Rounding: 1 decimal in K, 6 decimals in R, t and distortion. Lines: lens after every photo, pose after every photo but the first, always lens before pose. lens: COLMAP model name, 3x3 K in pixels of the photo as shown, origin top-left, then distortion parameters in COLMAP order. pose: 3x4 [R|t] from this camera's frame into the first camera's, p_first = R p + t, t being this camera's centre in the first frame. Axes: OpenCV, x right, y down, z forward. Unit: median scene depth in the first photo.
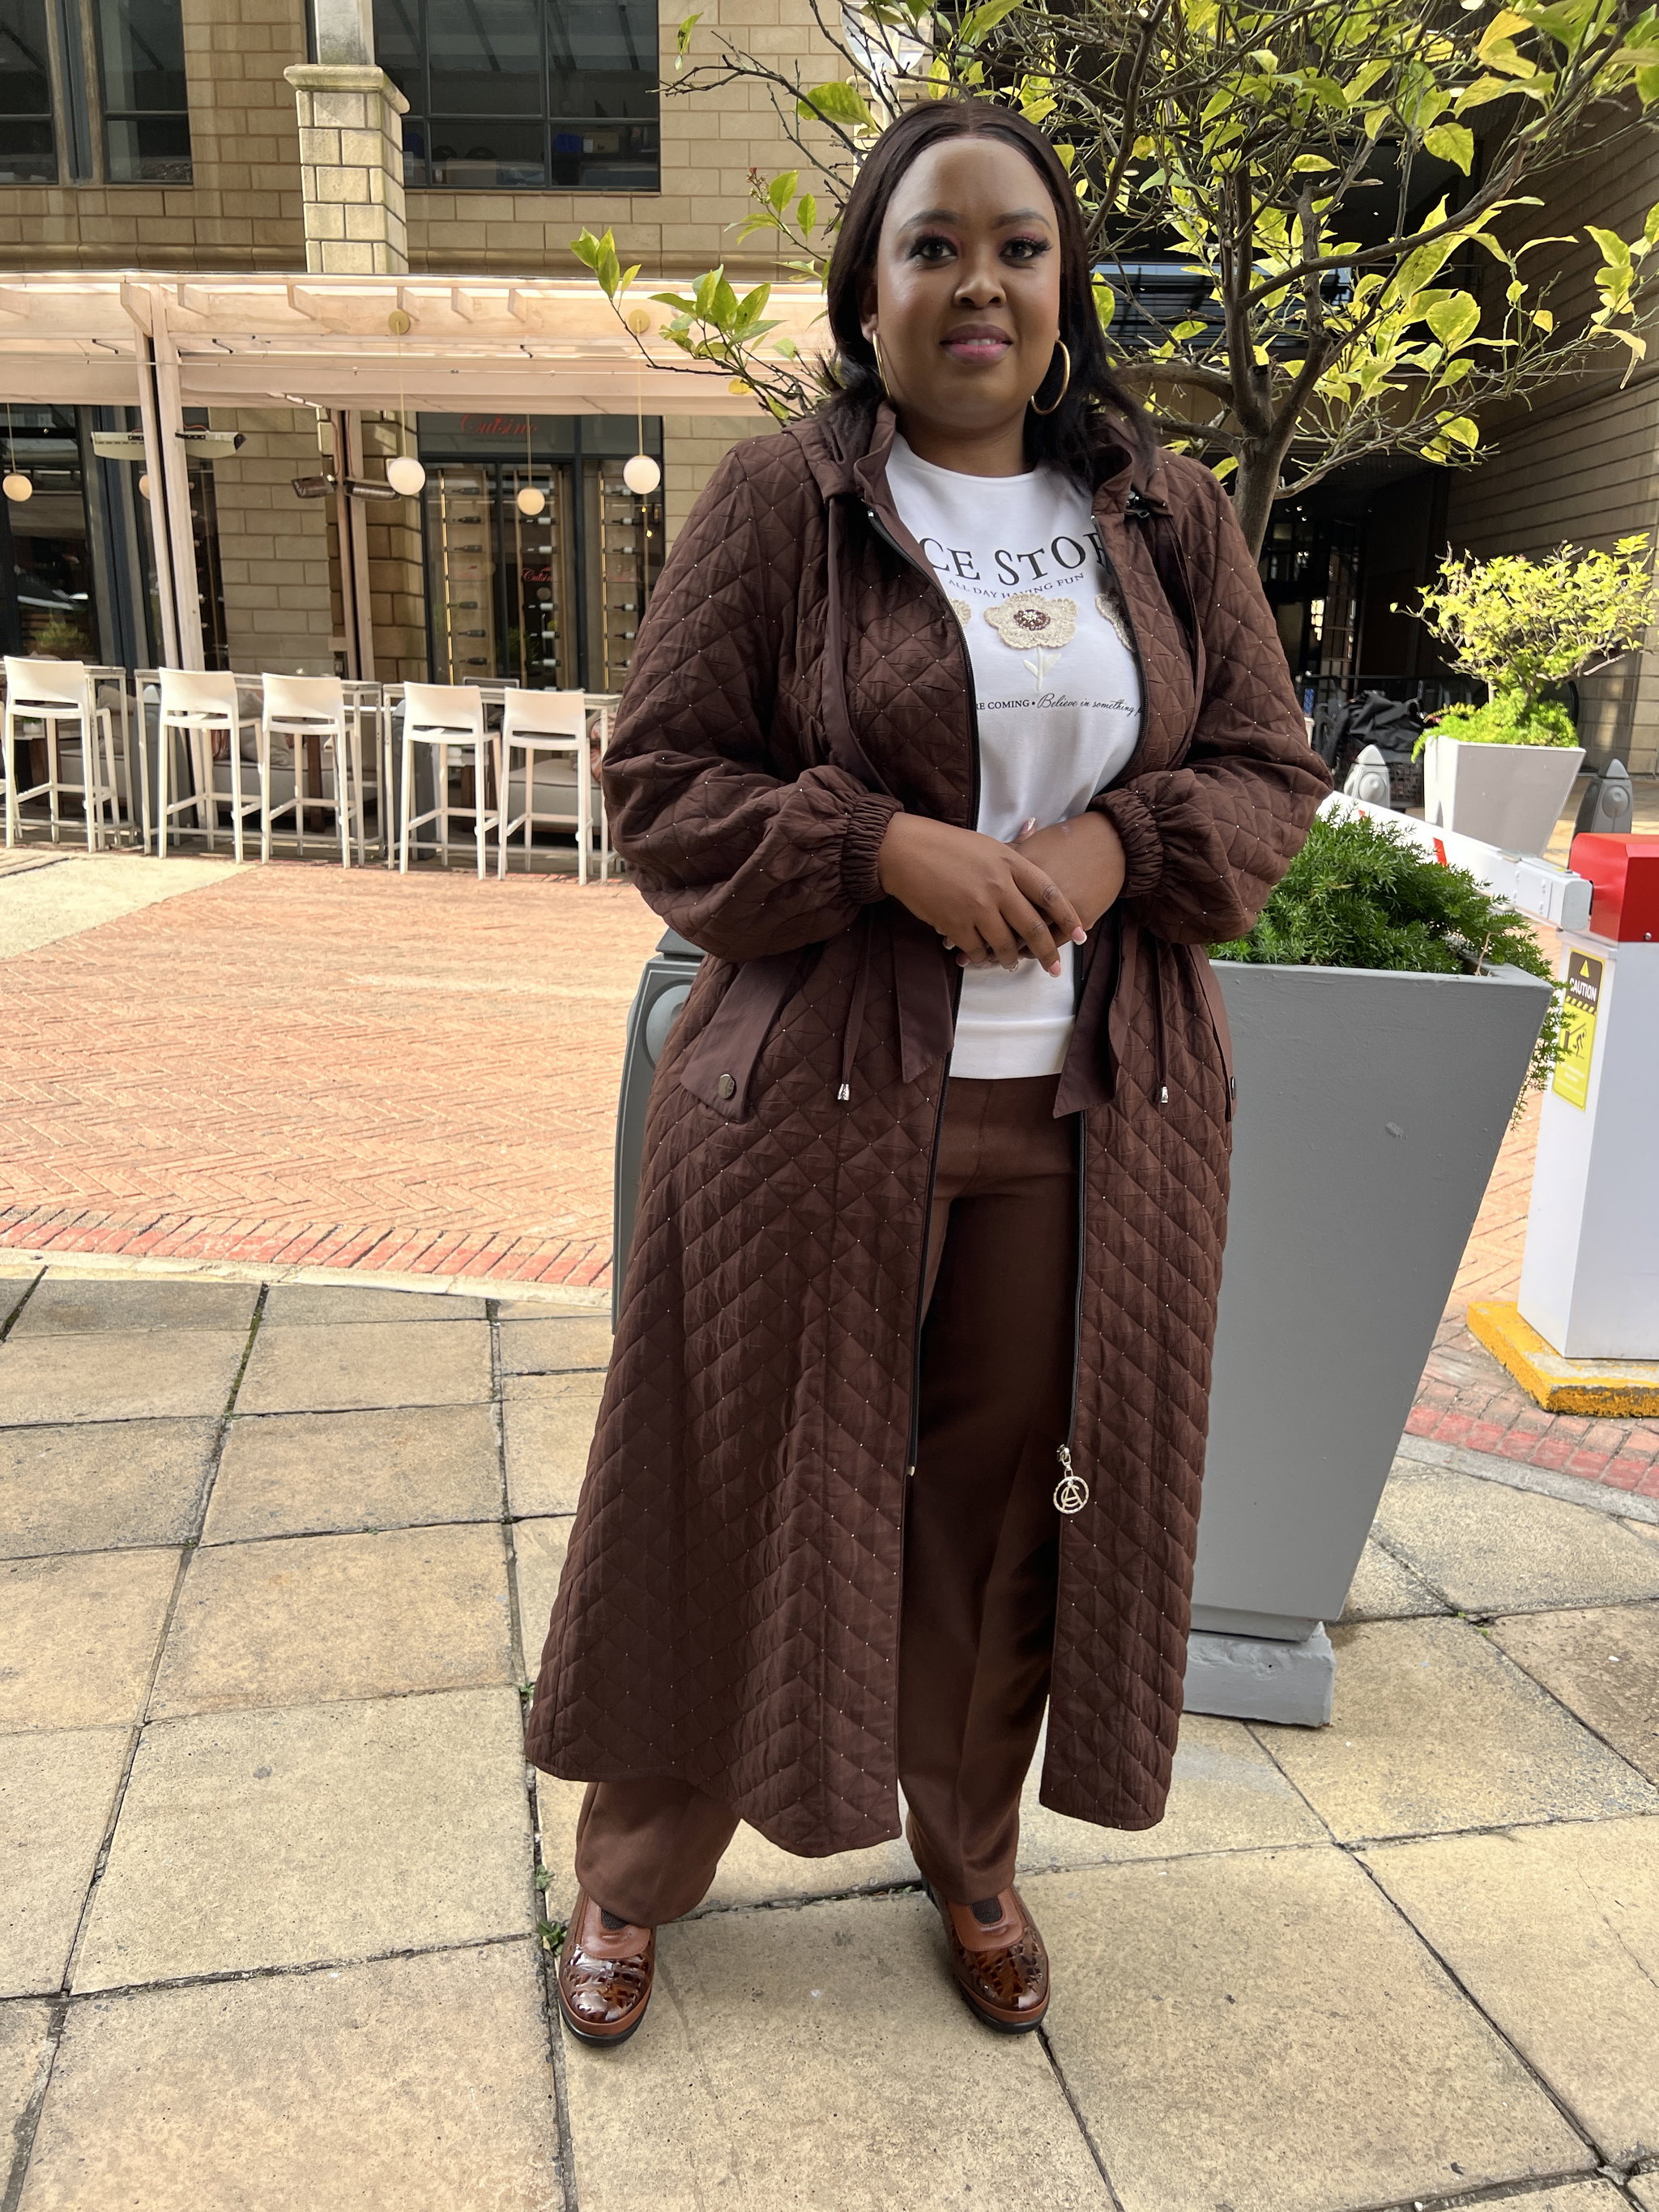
lens RADIAL K [[1662.2, 0, 846.4], [0, 1662.2, 1110.1], [0, 0, 1]] dist [0.041106, -0.049097]
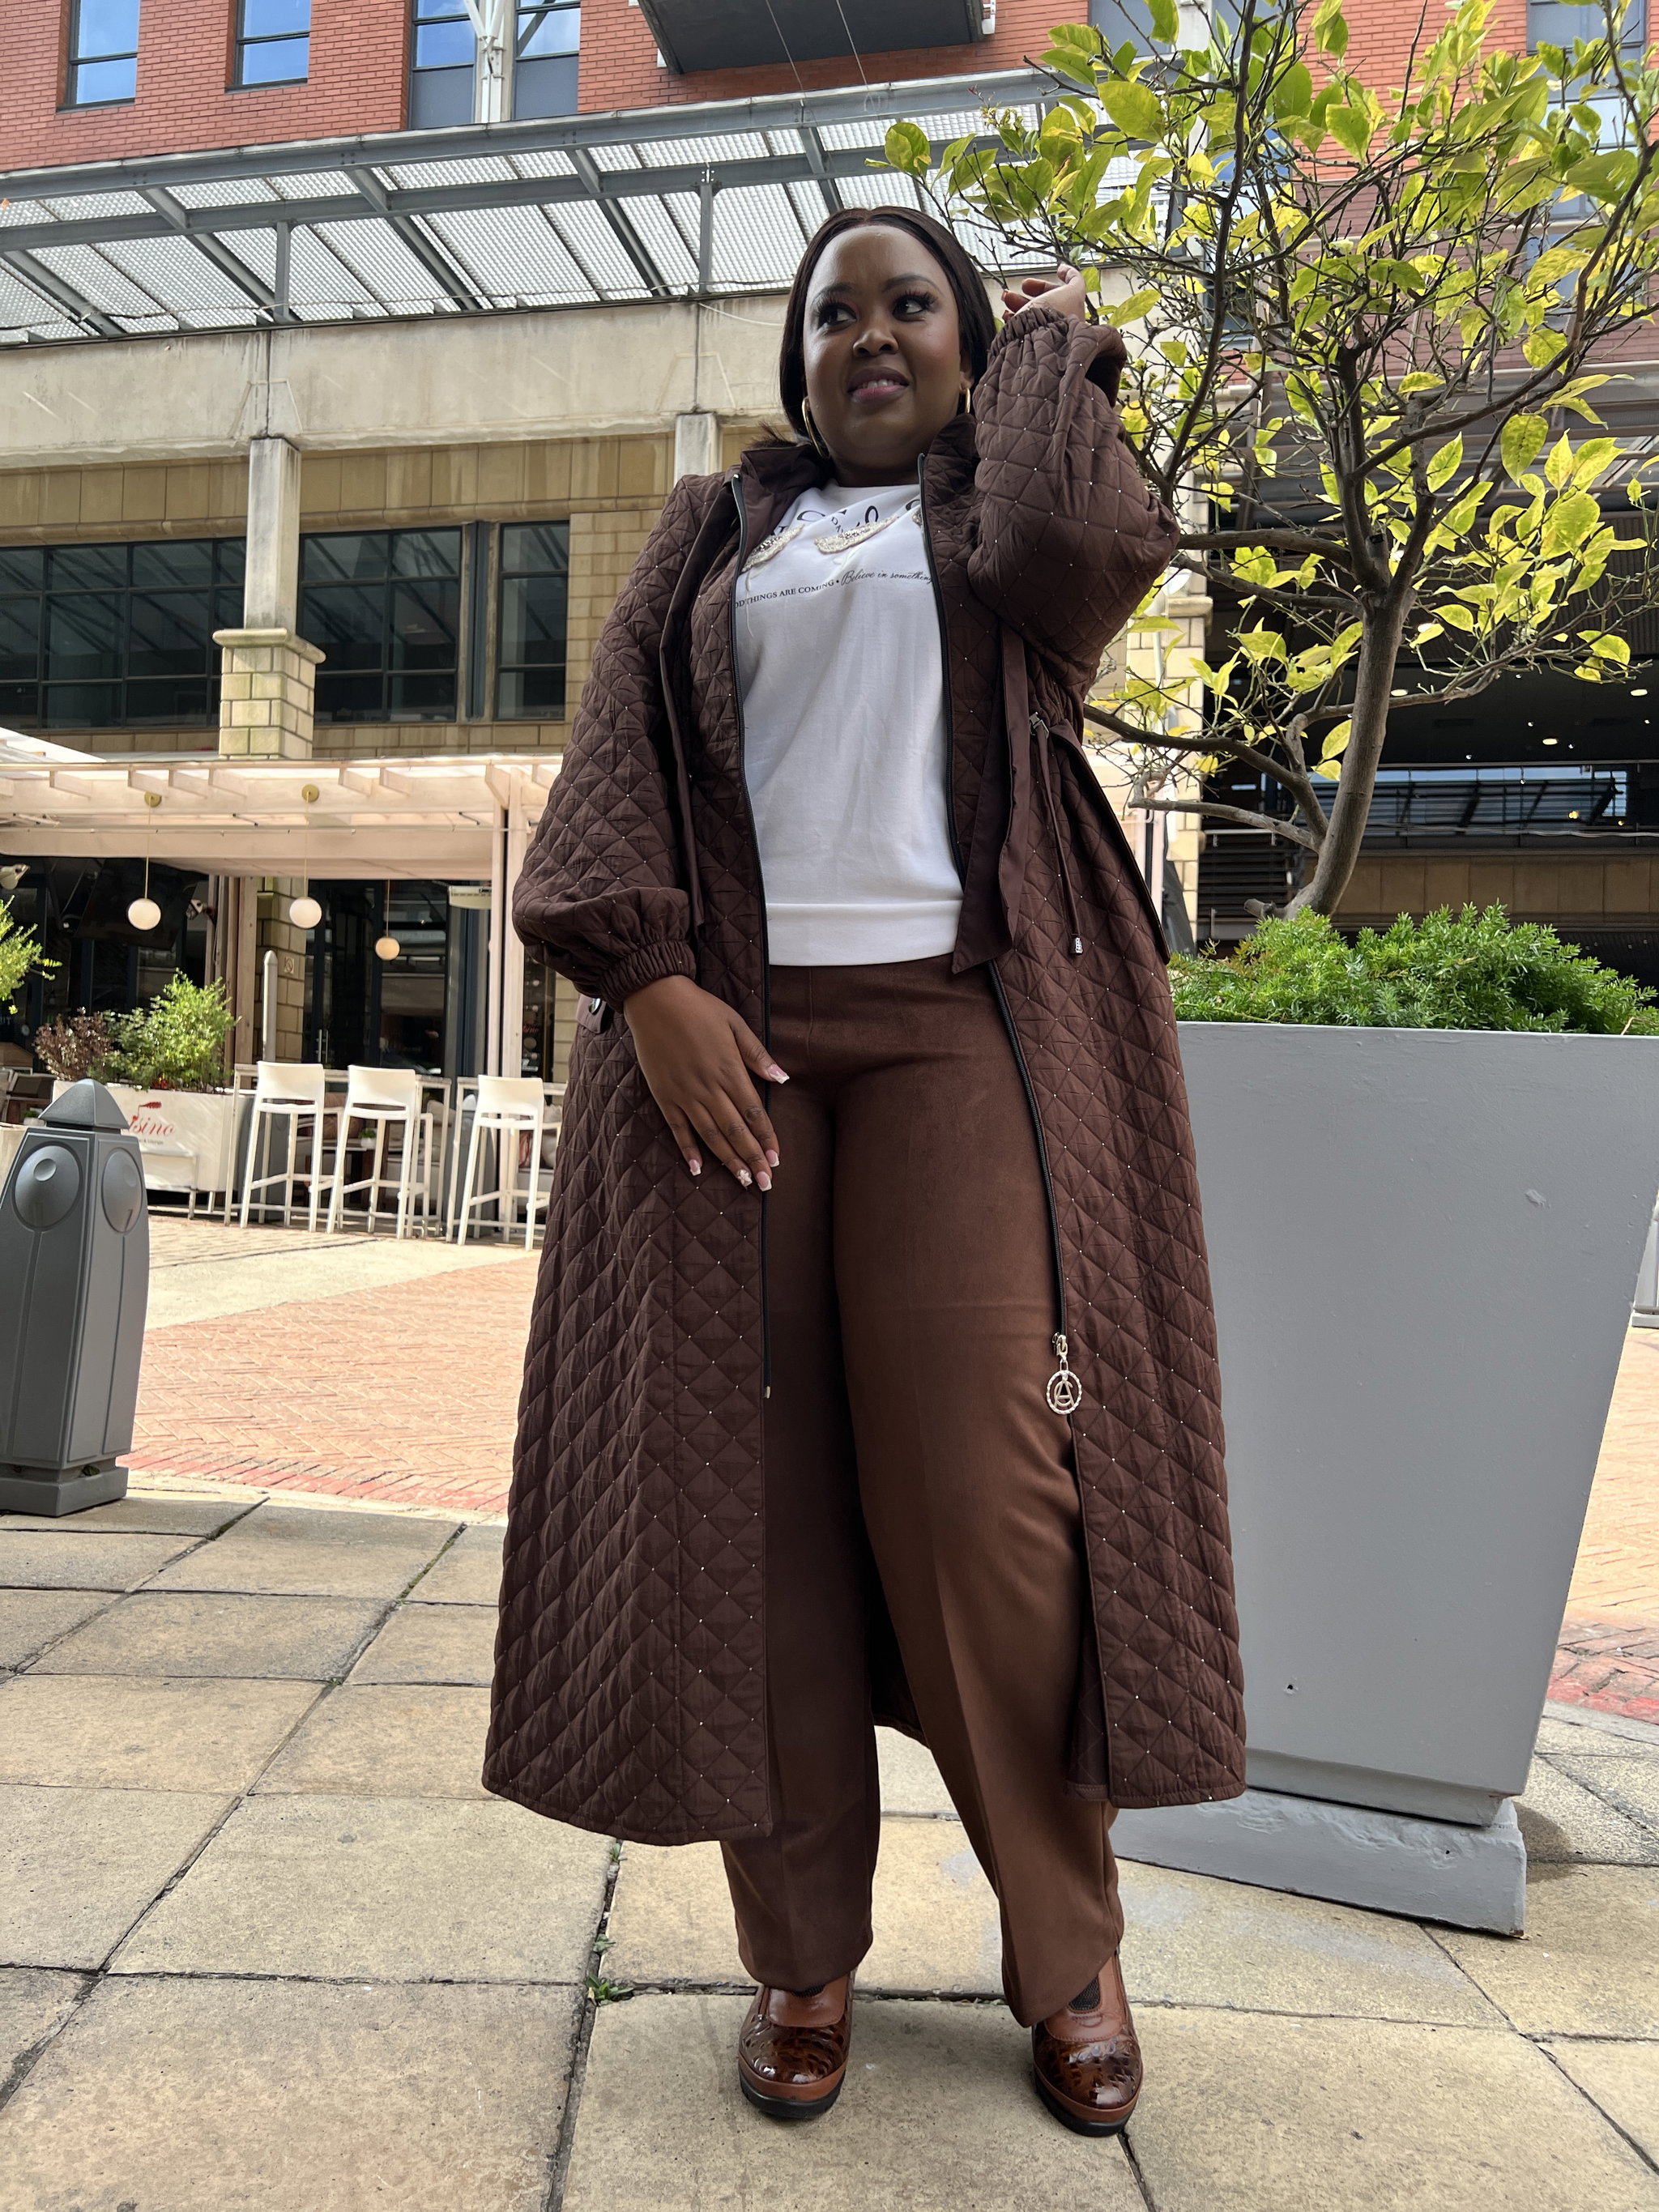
lens RADIAL K [[1662.2, 0, 851.4], [0, 1662.2, 1124.2], [0, 0, 1]] dist [0.041106, -0.049097]
pose [[0.985487, 0.009874, -0.169461, 0.101425], [-0.055755, 0.961748, -0.268201, 0.245341], [0.160331, 0.273757, 0.948341, 0.013289]]
